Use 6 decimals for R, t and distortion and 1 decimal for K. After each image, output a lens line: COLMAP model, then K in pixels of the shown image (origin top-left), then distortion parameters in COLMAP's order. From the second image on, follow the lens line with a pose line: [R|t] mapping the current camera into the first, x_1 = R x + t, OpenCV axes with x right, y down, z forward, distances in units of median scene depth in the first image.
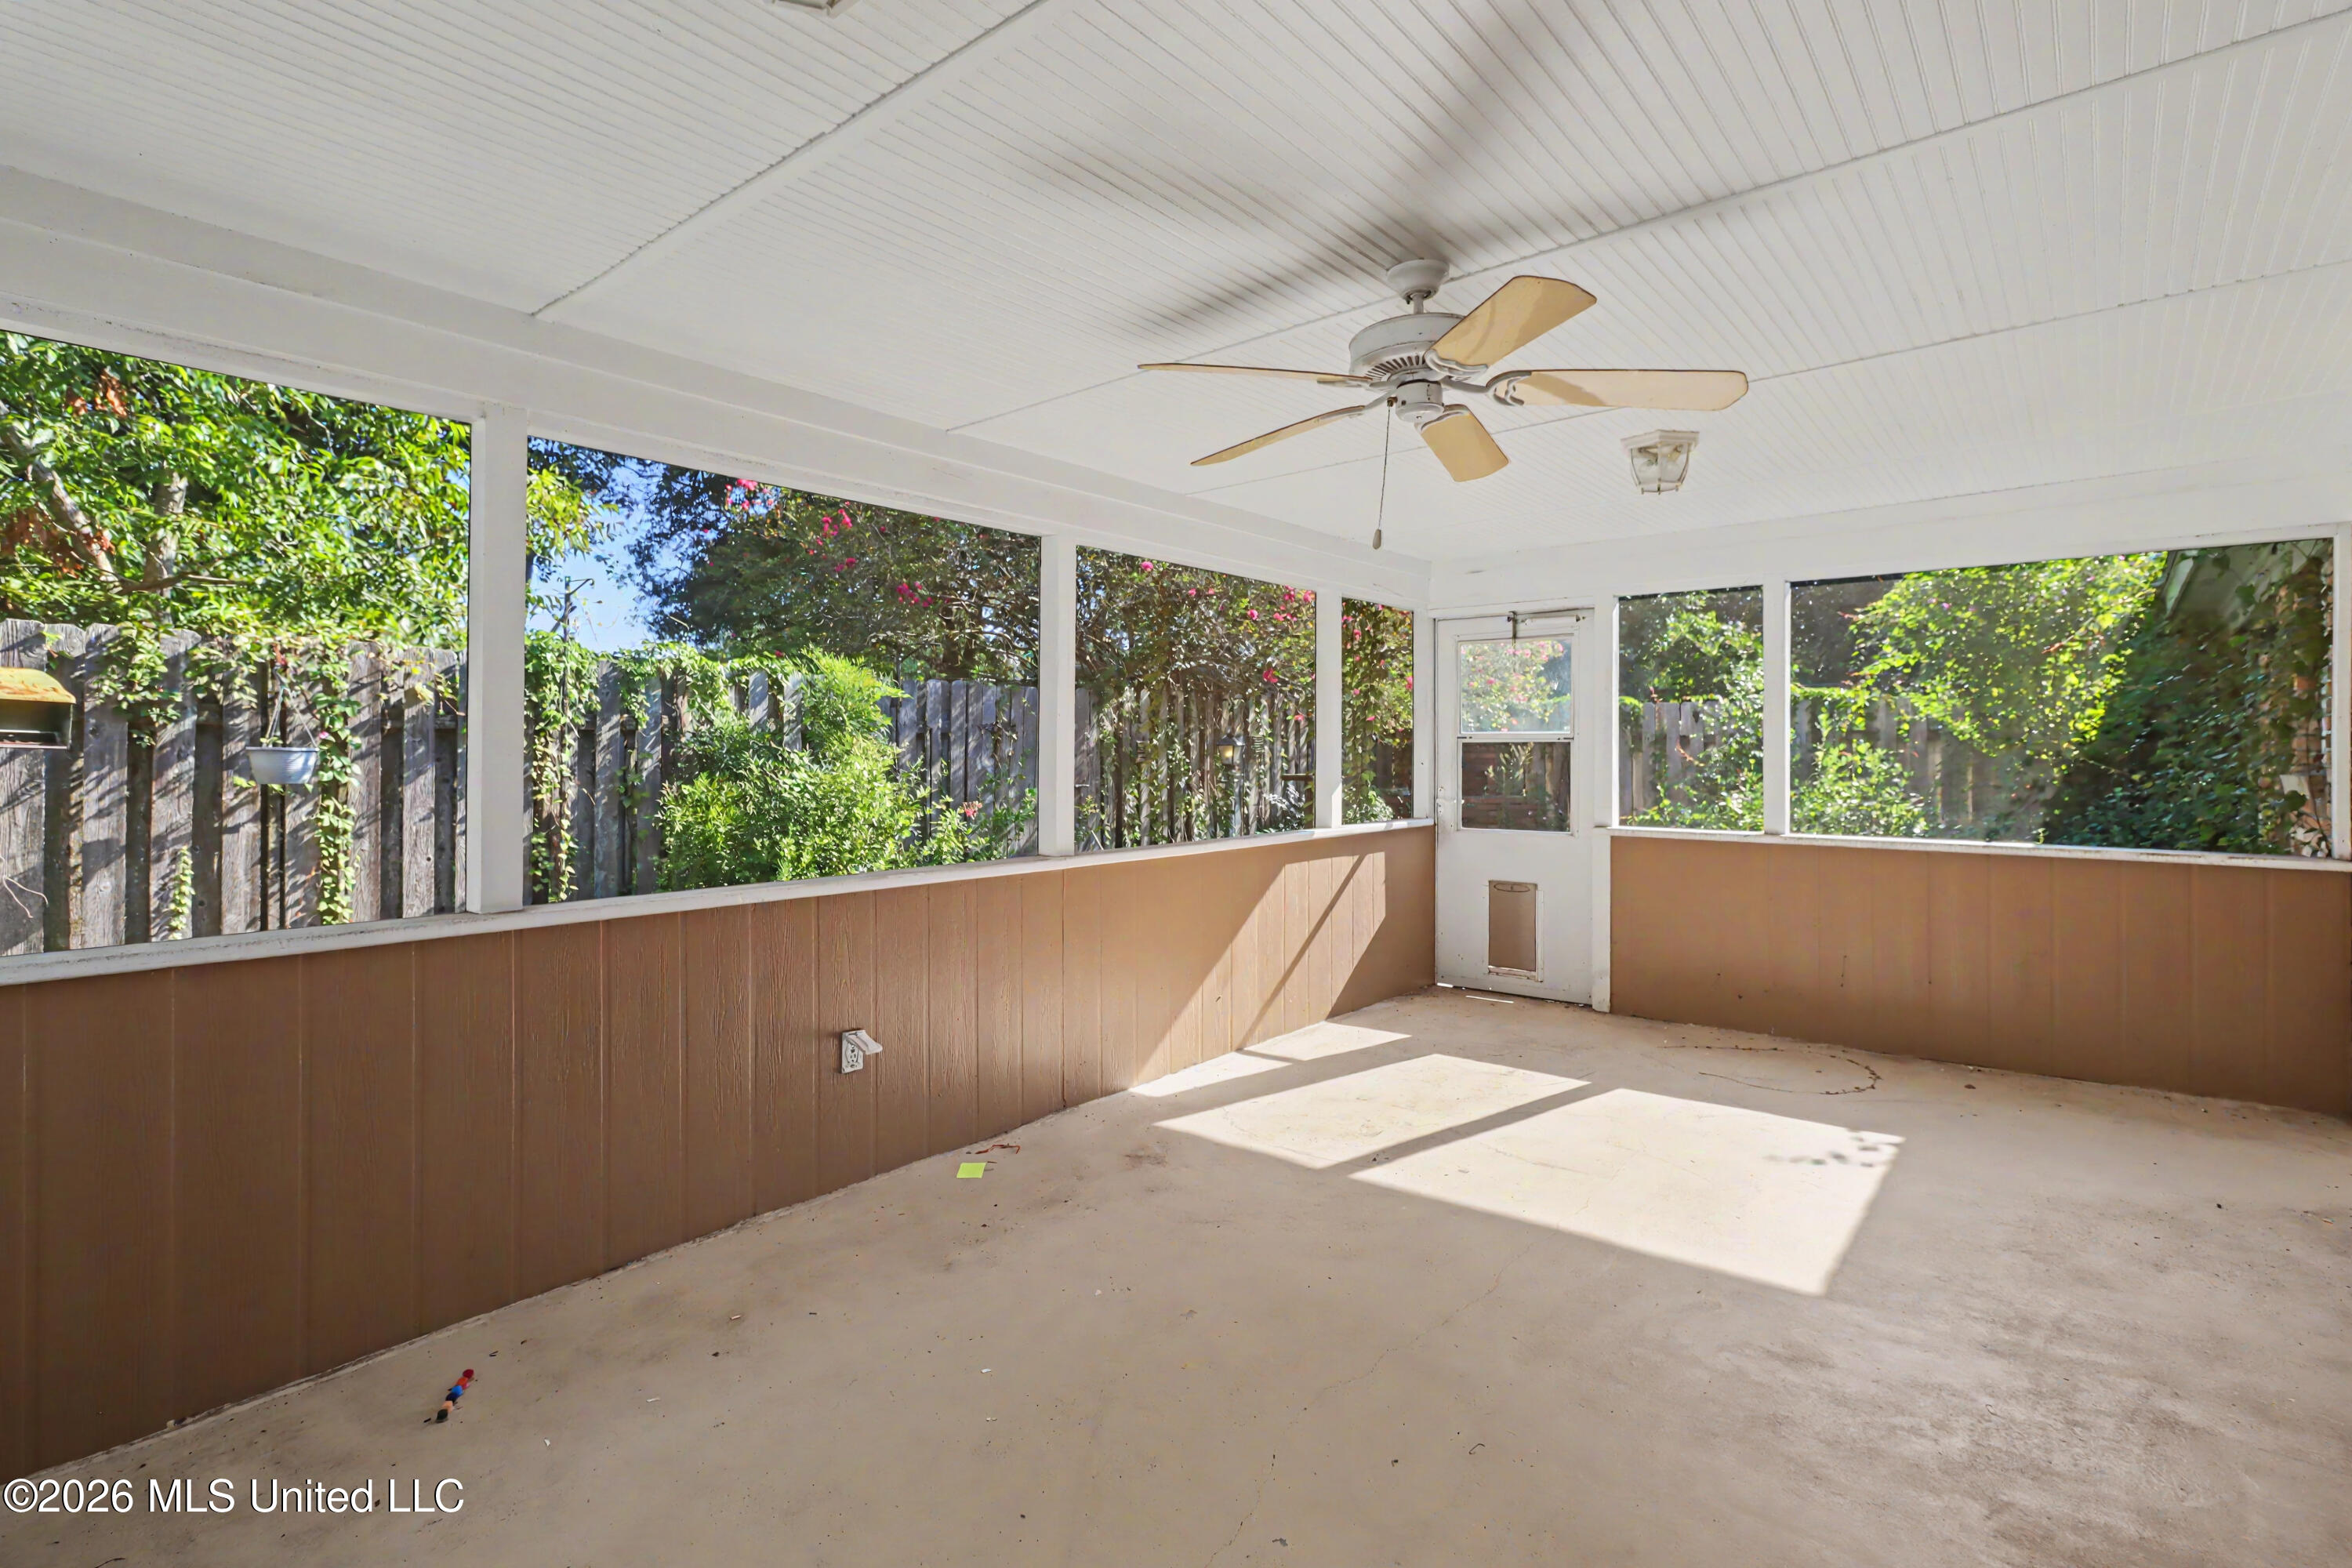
lens RADIAL K [[1119.0, 0, 1175.7], [0, 1119.0, 773.6], [0, 0, 1]] dist [0.012134, 0.003123]
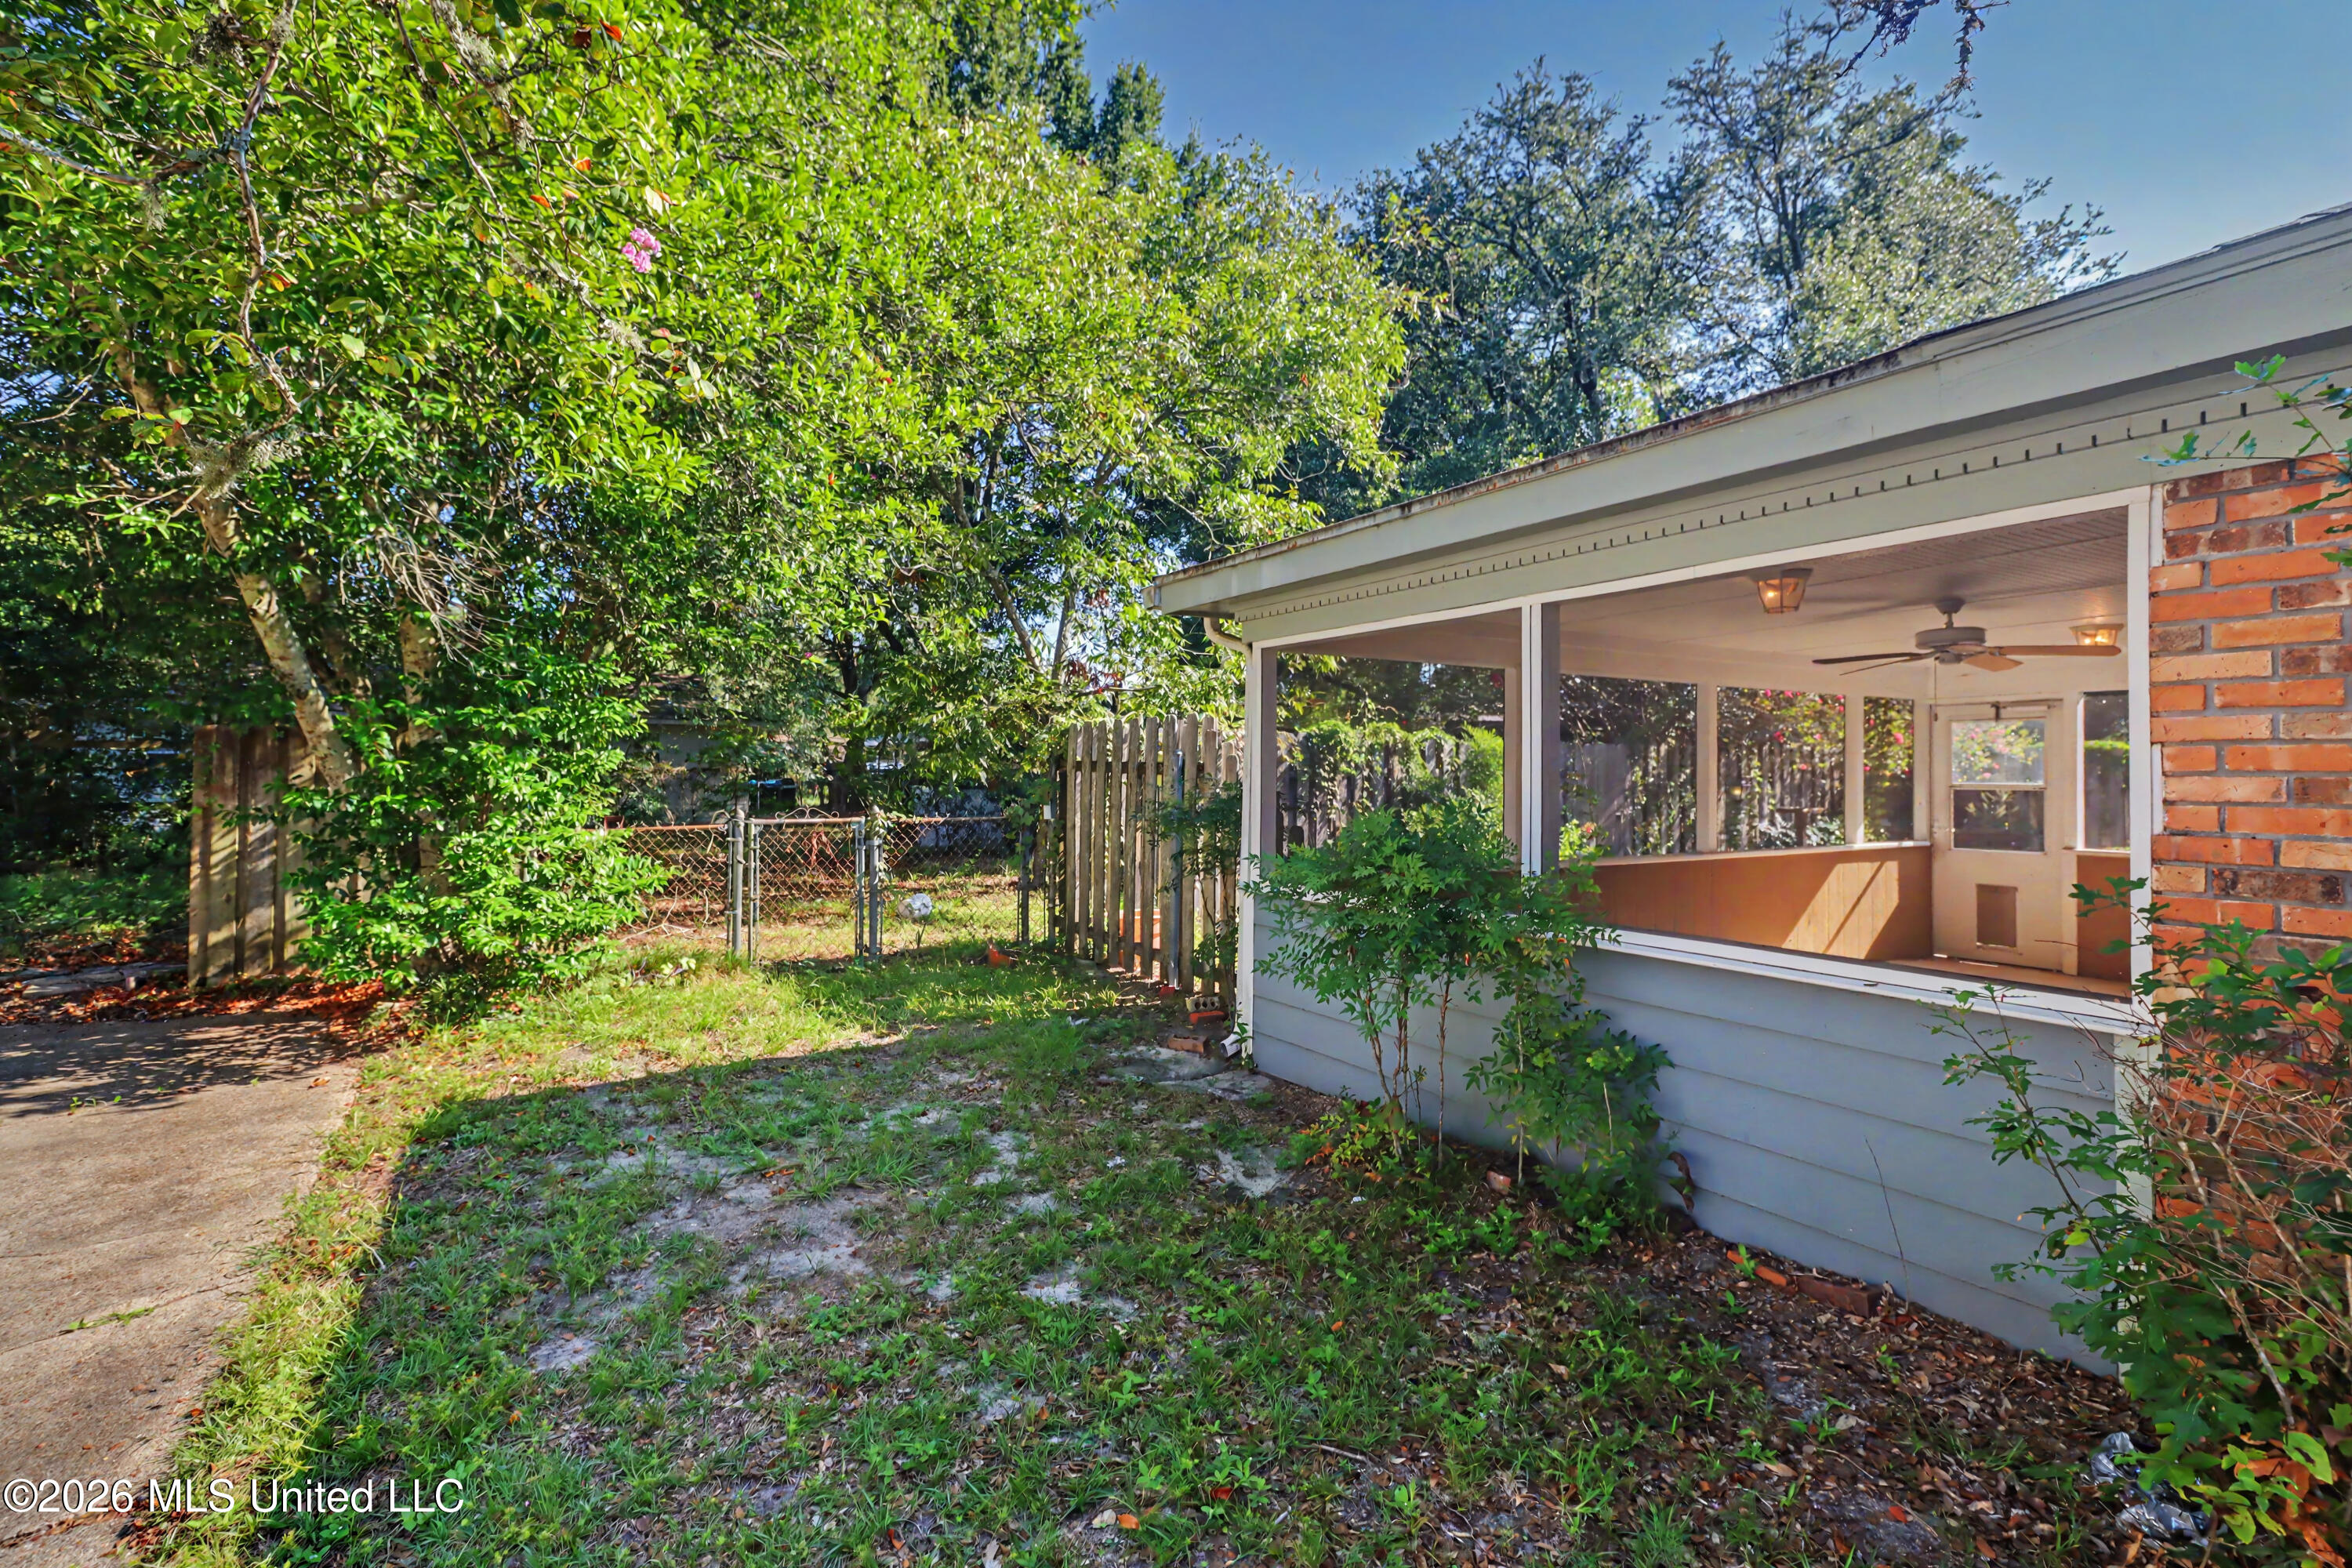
lens RADIAL K [[1119.0, 0, 1178.2], [0, 1119.0, 772.5], [0, 0, 1]] dist [0.012134, 0.003123]
pose [[0.945590, 0.003128, -0.325346, -0.224775], [-0.010862, 0.999700, -0.021957, -0.006540], [0.325180, 0.024297, 0.945340, -0.721214]]
